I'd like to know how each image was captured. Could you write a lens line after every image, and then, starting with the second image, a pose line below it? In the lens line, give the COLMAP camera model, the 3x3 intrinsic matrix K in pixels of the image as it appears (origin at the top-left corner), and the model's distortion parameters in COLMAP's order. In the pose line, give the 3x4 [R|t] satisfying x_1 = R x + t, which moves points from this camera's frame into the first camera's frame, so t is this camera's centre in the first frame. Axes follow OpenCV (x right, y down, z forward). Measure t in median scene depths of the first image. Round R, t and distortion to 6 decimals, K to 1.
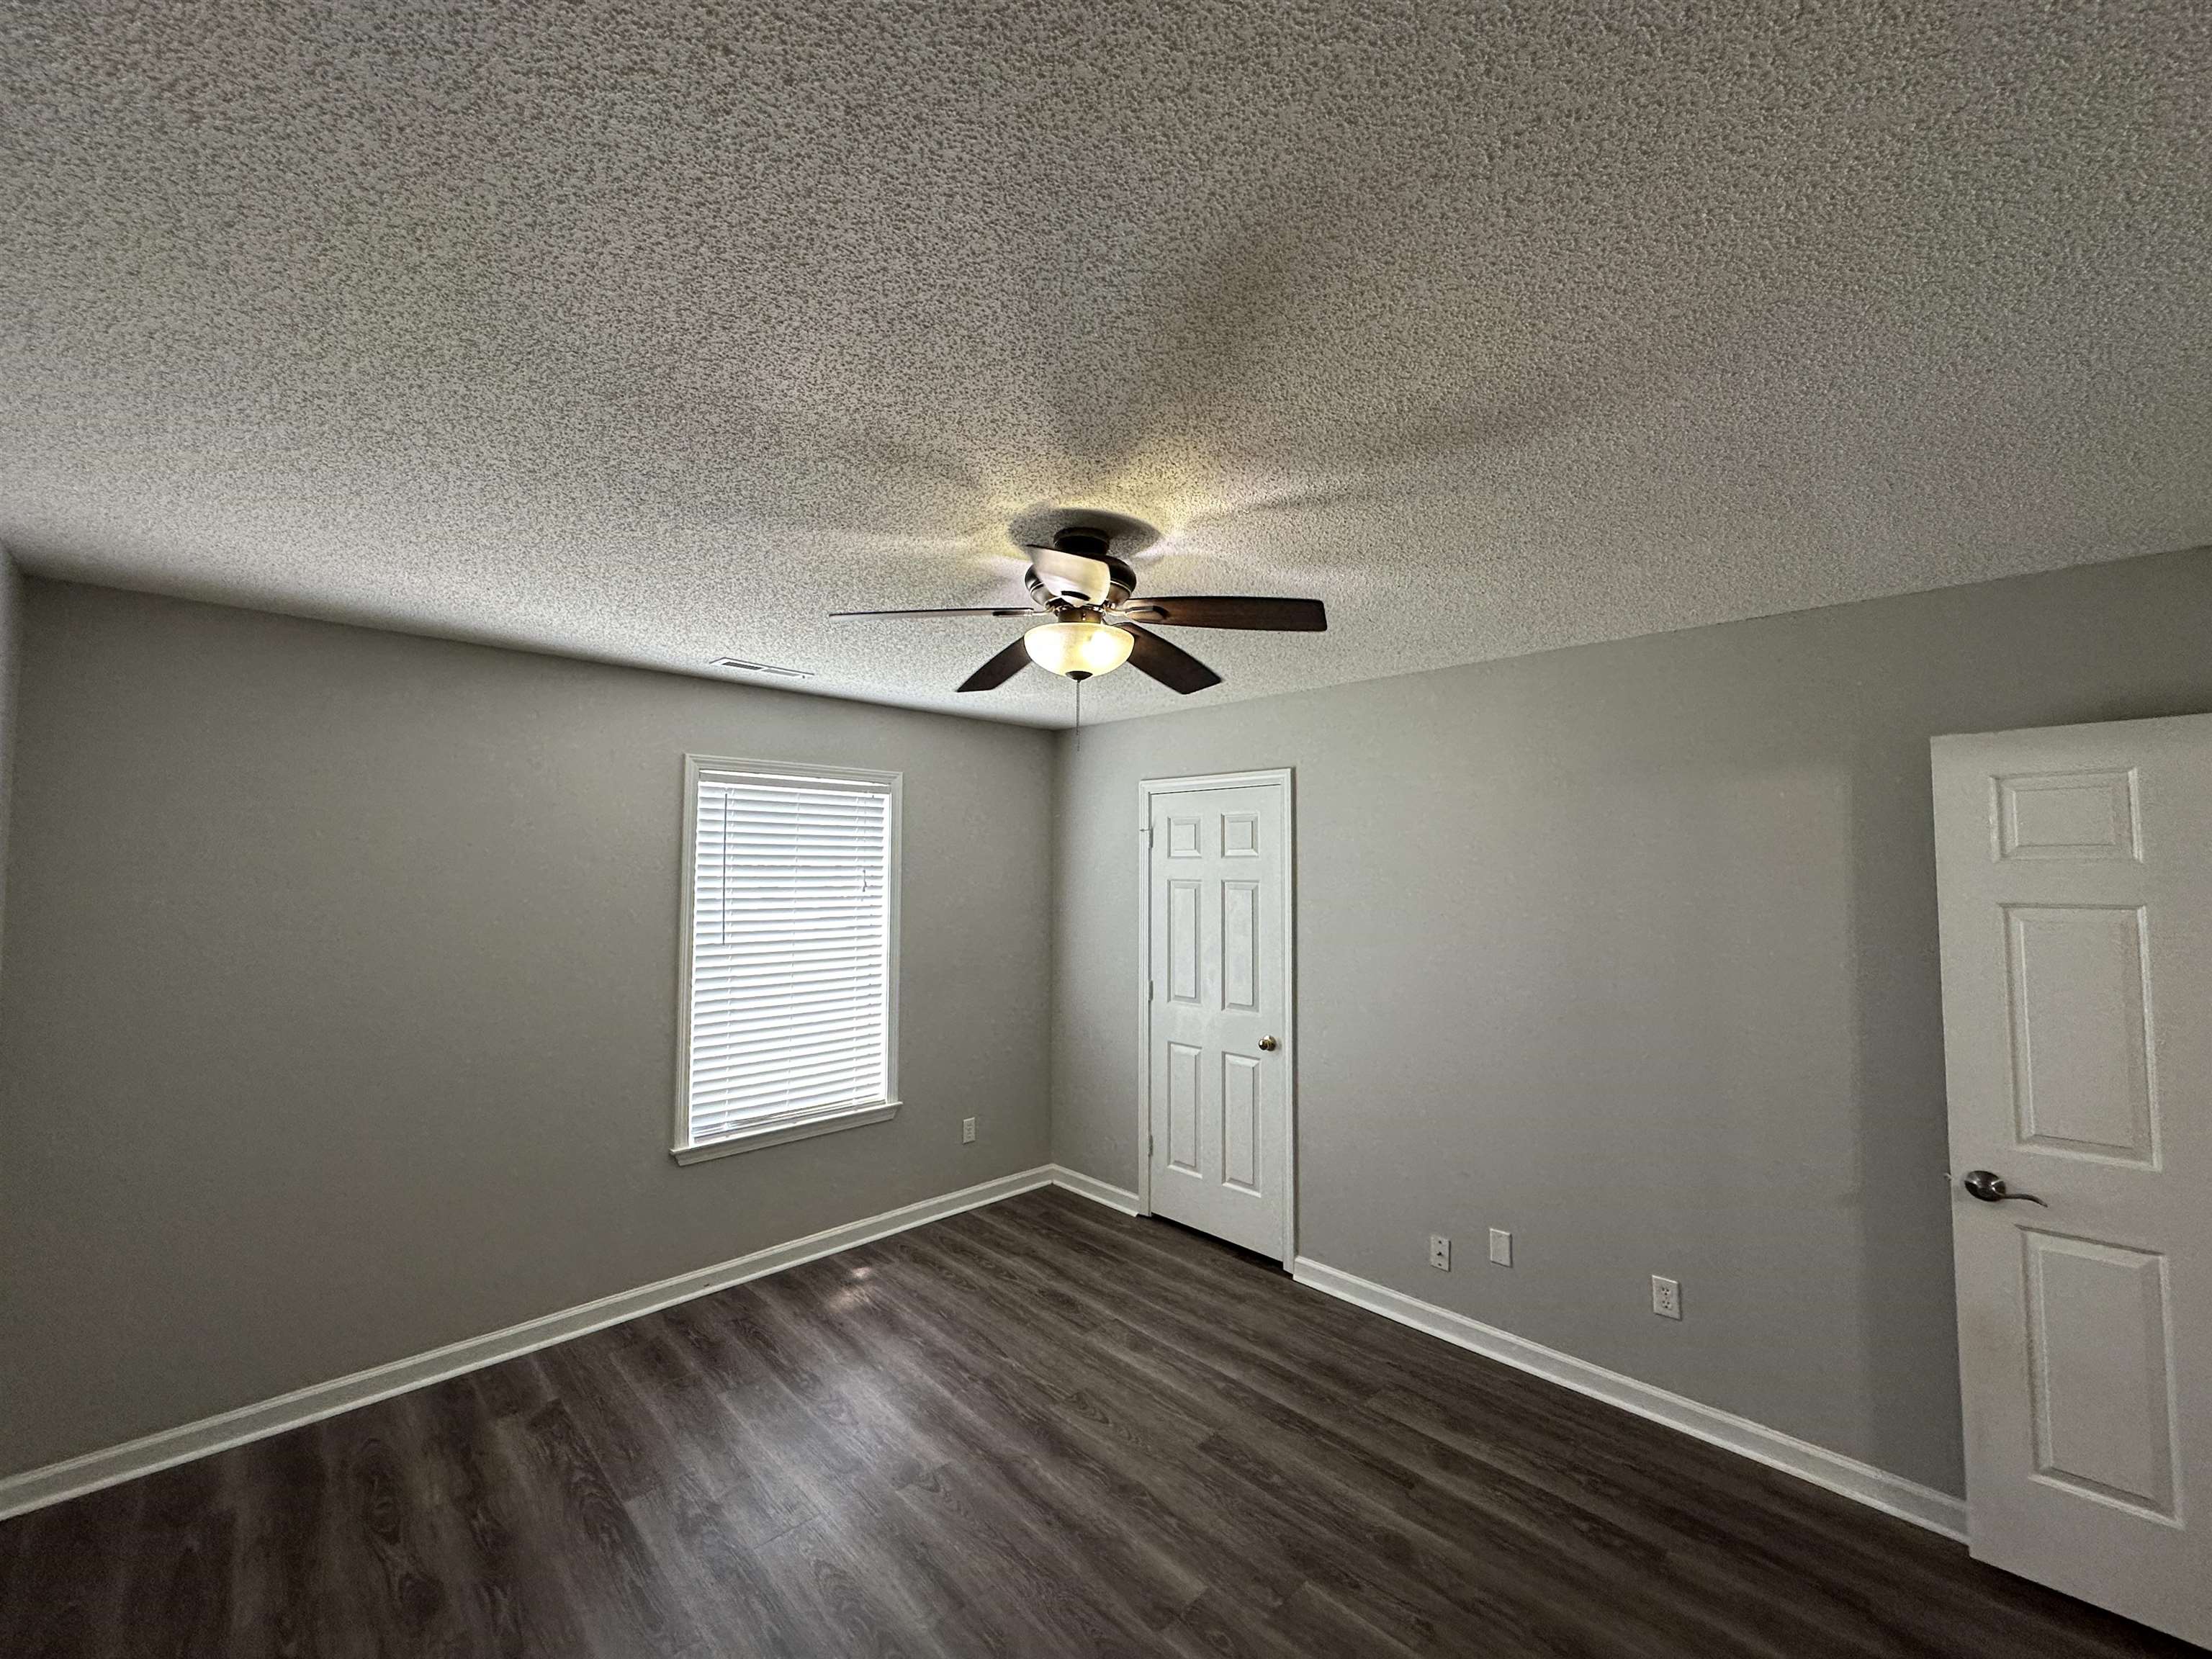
lens RADIAL K [[883.5, 0, 1102.2], [0, 883.5, 831.2], [0, 0, 1]] dist [0.000171, 0.000015]
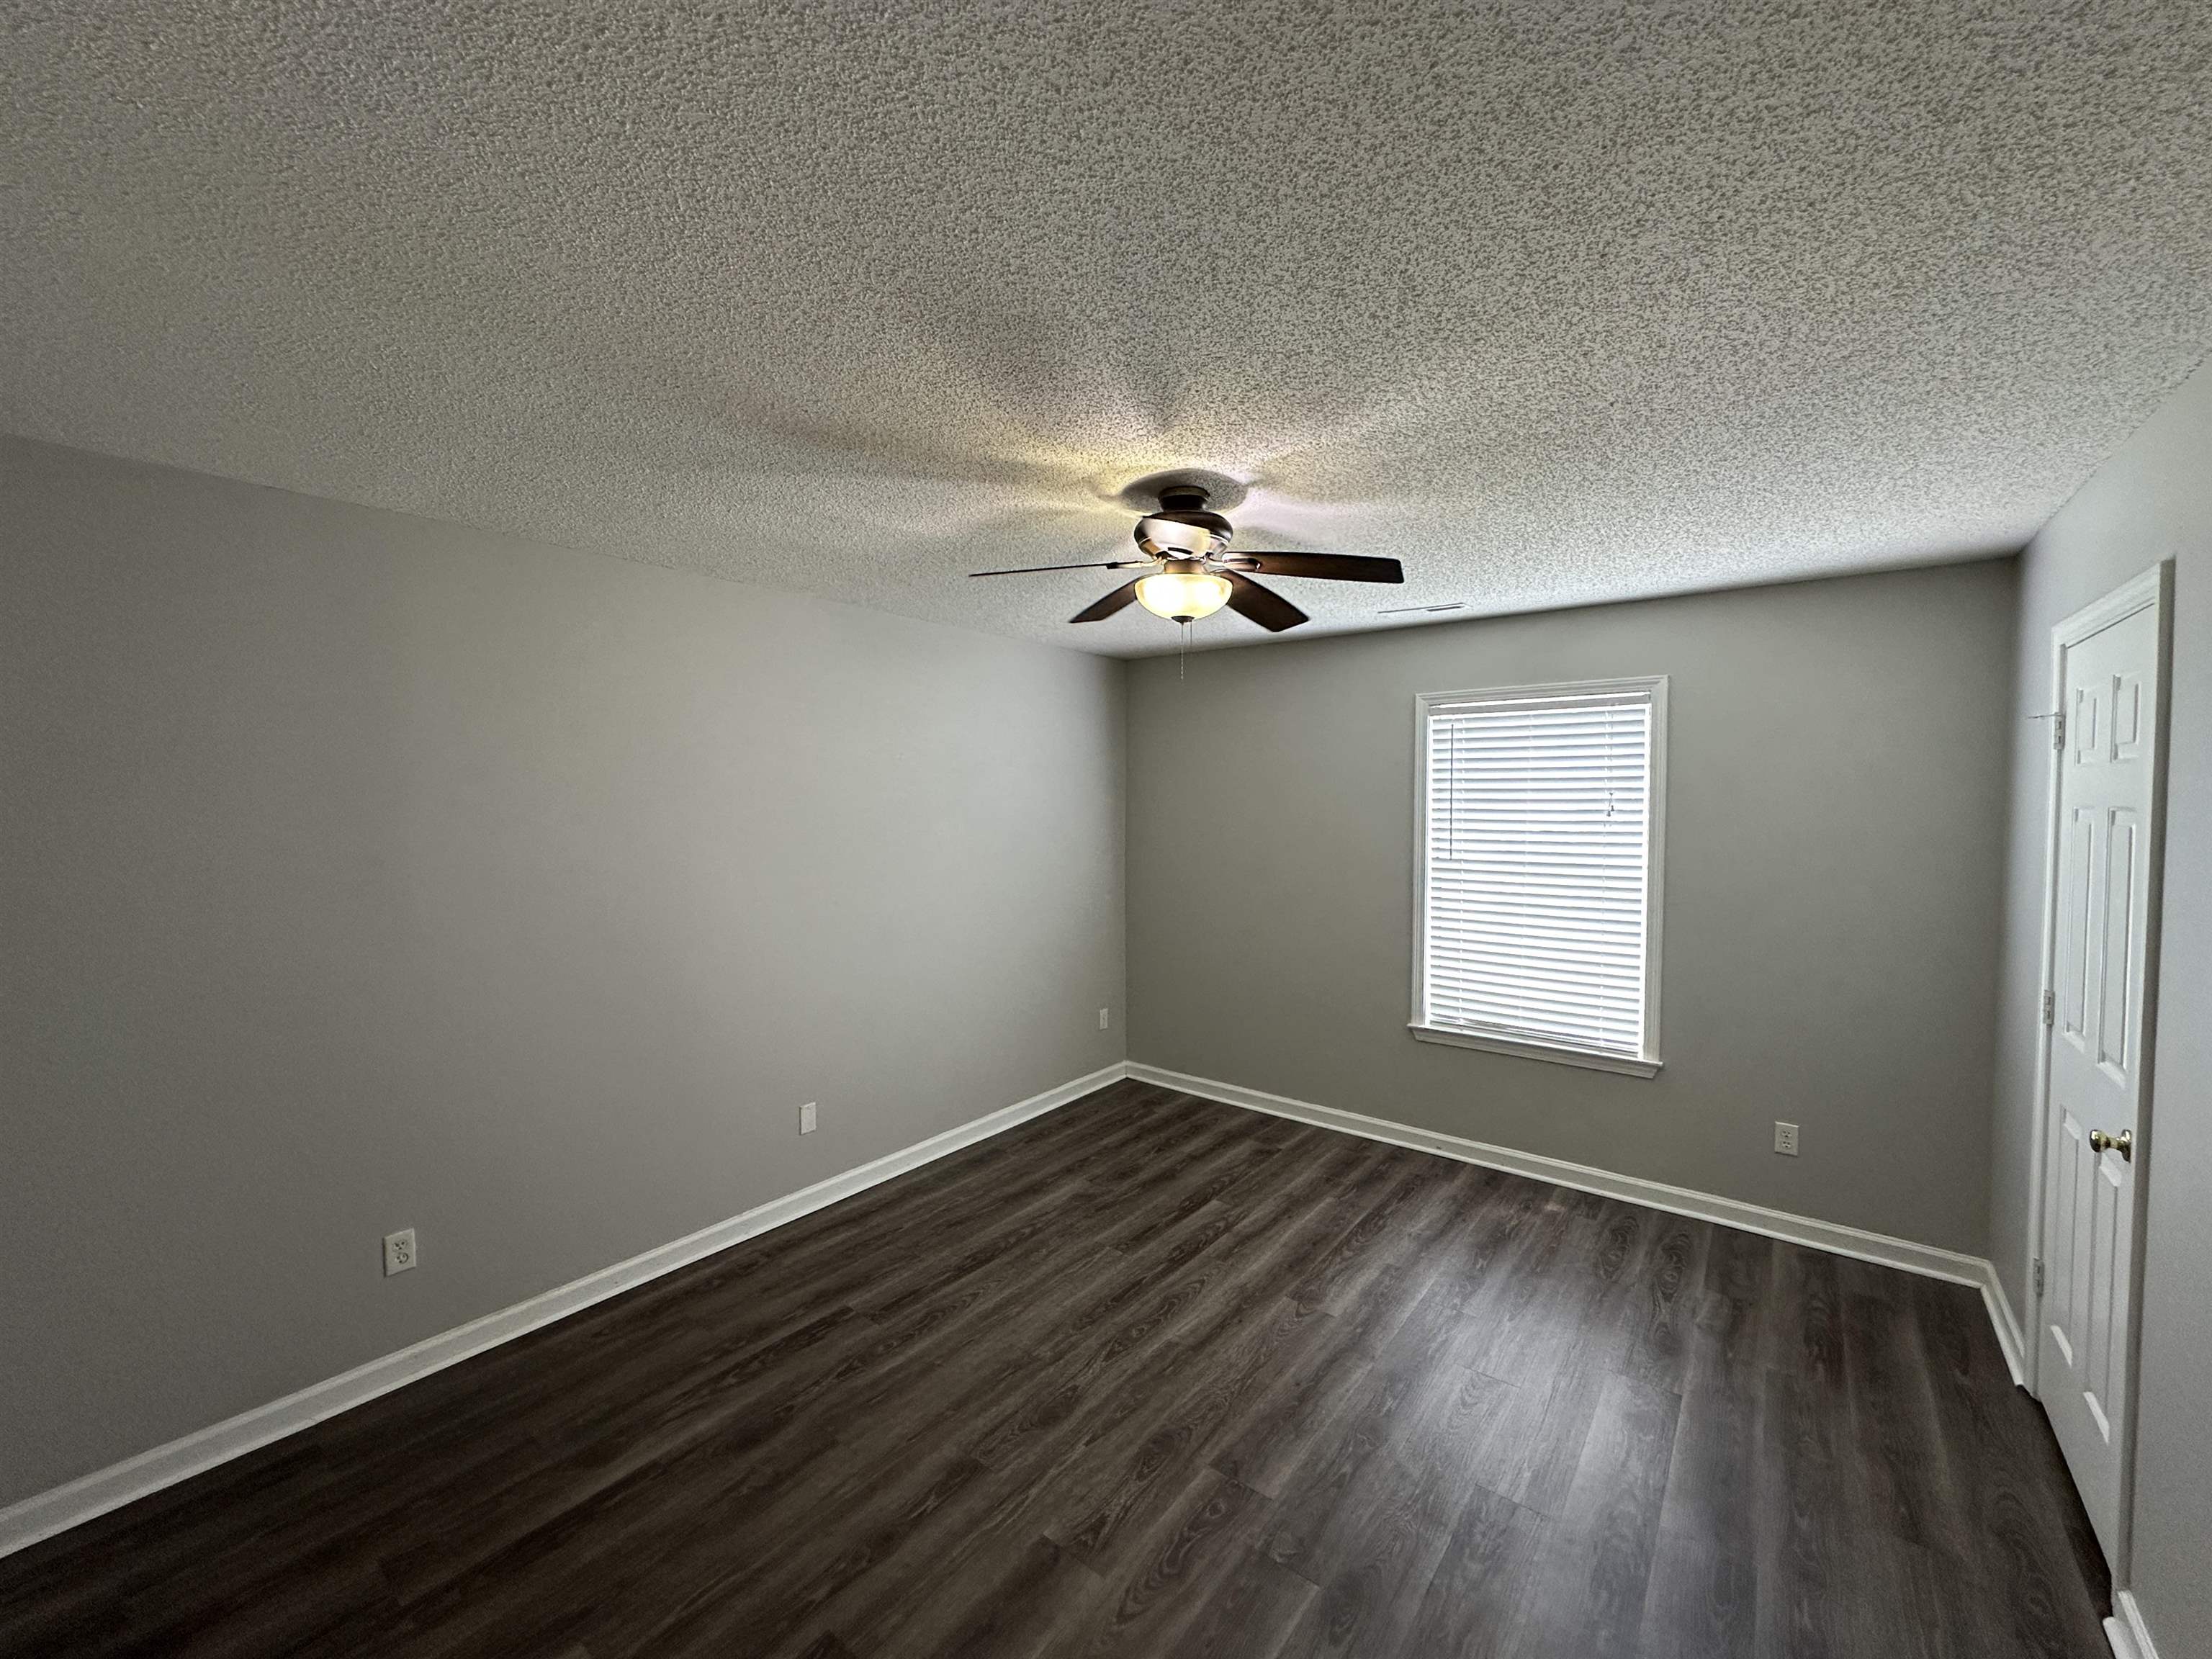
lens RADIAL K [[883.5, 0, 1102.2], [0, 883.5, 831.2], [0, 0, 1]] dist [0.000171, 0.000015]
pose [[0.130692, 0.035474, -0.990788, 0.641633], [0.043650, 0.998185, 0.041496, 0.027114], [0.990462, -0.048671, 0.128907, 0.429320]]
